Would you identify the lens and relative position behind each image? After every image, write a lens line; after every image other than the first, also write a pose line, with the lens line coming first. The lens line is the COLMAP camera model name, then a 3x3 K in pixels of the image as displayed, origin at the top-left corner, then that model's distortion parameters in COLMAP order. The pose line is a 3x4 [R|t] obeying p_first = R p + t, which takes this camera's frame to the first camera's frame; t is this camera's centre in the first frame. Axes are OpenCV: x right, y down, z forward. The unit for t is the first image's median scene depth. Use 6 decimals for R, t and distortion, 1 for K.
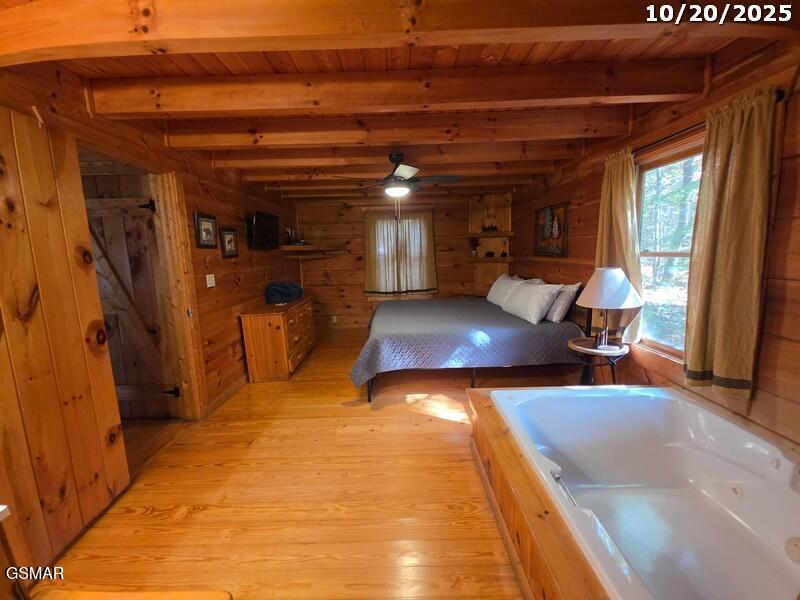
lens RADIAL K [[317.3, 0, 399.4], [0, 317.3, 297.2], [0, 0, 1]] dist [0.018142, -0.010072]
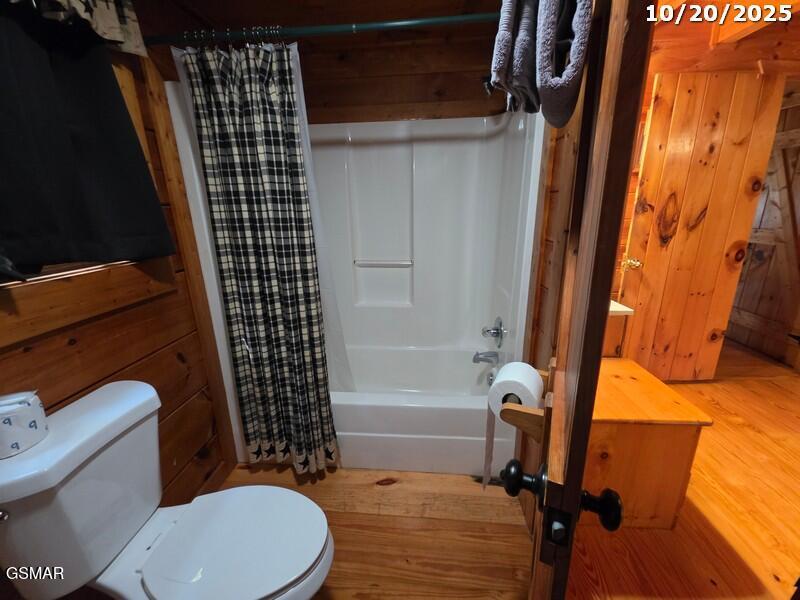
lens RADIAL K [[317.3, 0, 399.4], [0, 317.3, 297.2], [0, 0, 1]] dist [0.018142, -0.010072]
pose [[-0.084653, 0.293879, -0.952087, 0.376941], [-0.114541, 0.946312, 0.302281, 0.058610], [0.989805, 0.134642, -0.046448, -0.193345]]
